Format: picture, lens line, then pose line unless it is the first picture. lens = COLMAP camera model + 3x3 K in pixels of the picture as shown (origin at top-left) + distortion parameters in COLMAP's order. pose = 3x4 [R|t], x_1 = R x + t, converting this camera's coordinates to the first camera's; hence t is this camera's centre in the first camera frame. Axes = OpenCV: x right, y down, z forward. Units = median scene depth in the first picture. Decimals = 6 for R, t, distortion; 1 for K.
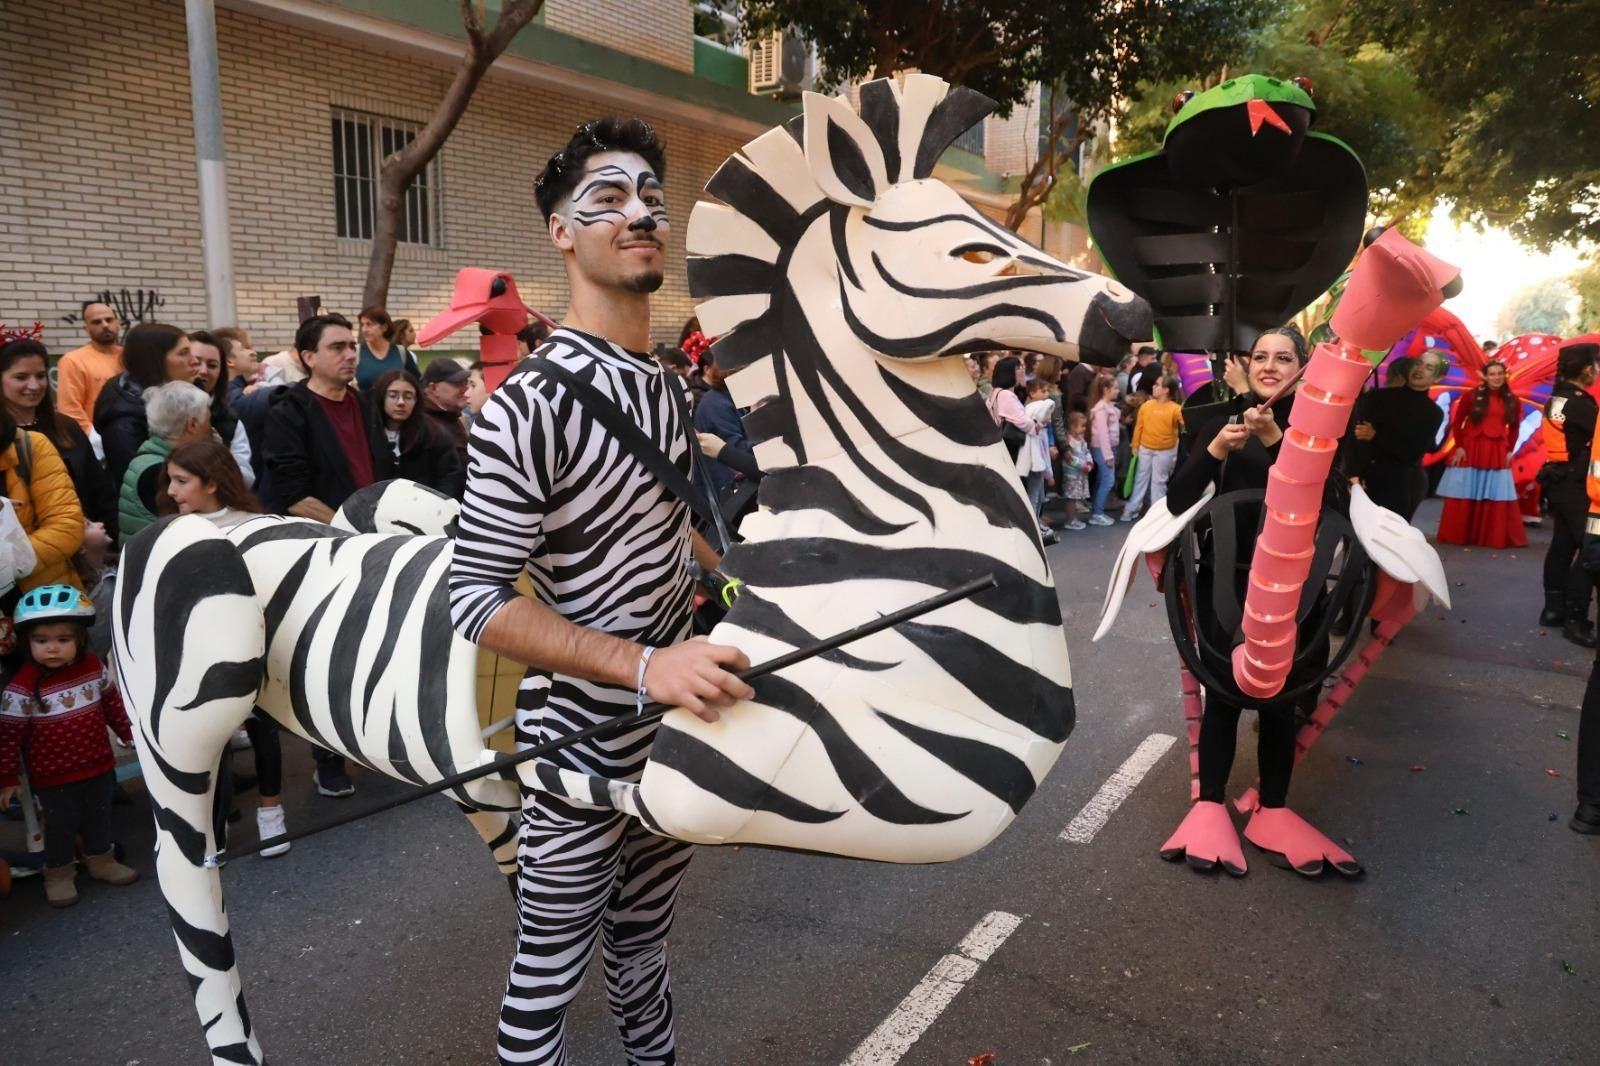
lens RADIAL K [[1113.1, 0, 800.0], [0, 1113.1, 533.0], [0, 0, 1]] dist [-0.093140, 0.067091]
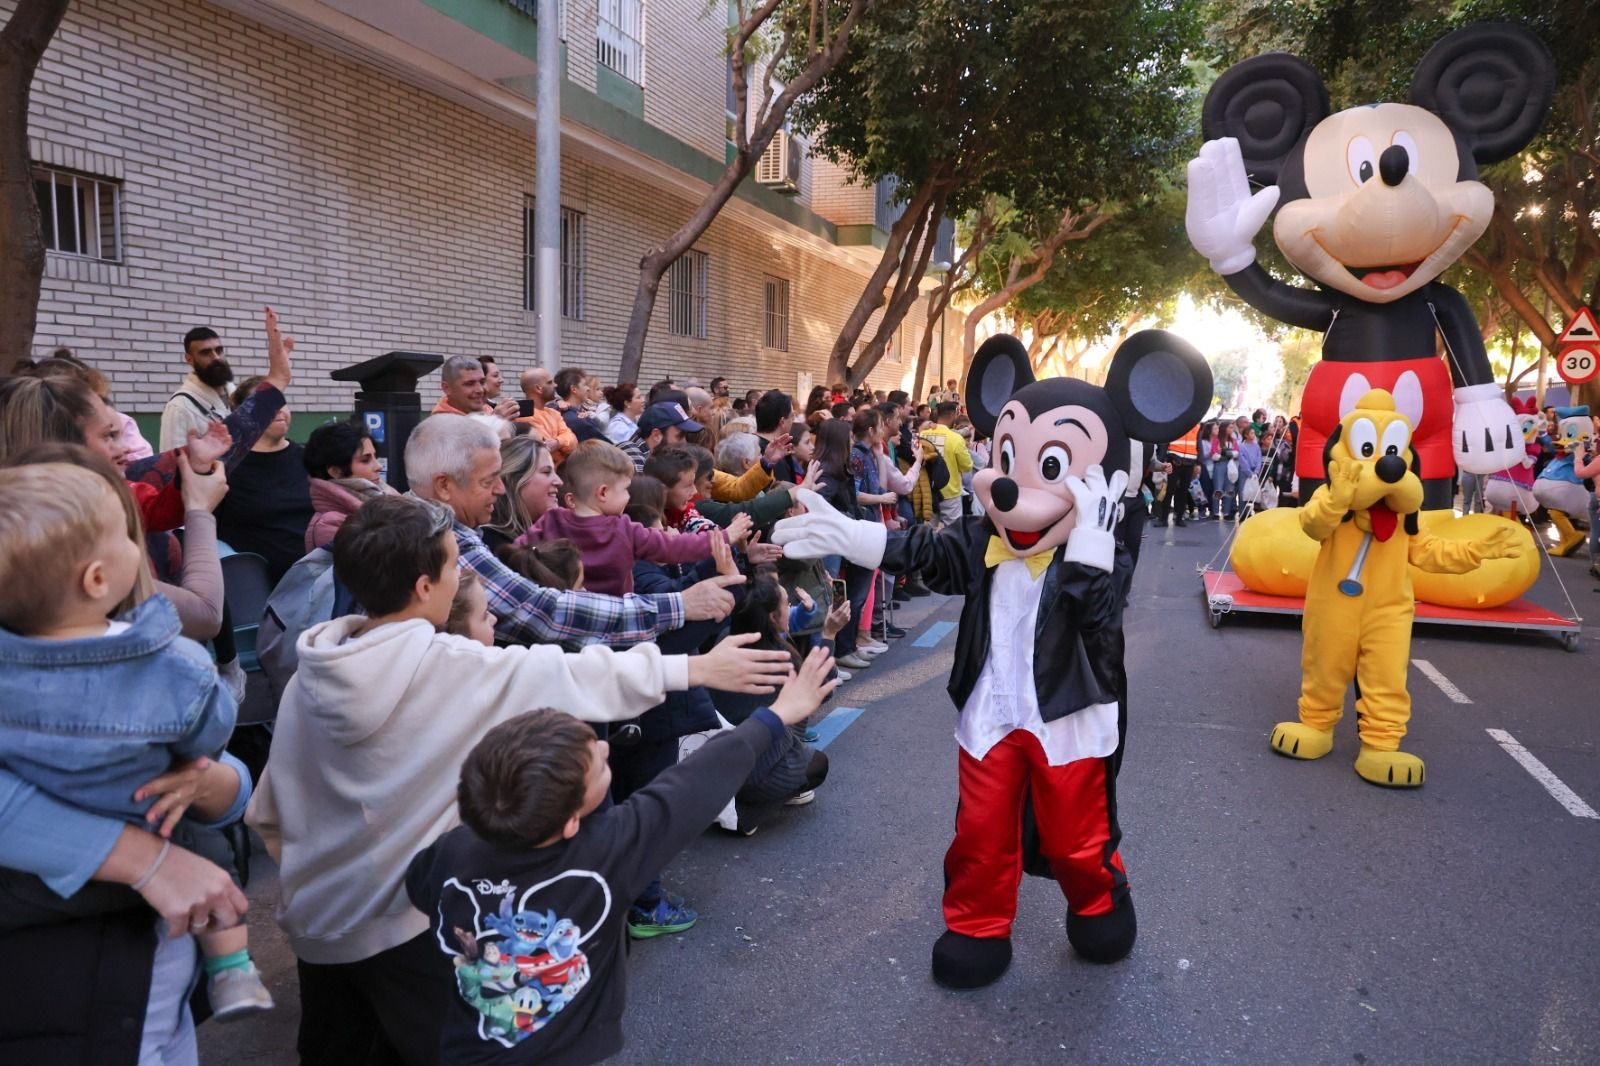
lens RADIAL K [[1113.1, 0, 800.0], [0, 1113.1, 533.0], [0, 0, 1]] dist [-0.093140, 0.067091]
pose [[0.968860, -0.018717, 0.246902, -0.398636], [0.031641, 0.998323, -0.048481, 0.020453], [-0.245580, 0.054784, 0.967827, -0.139997]]
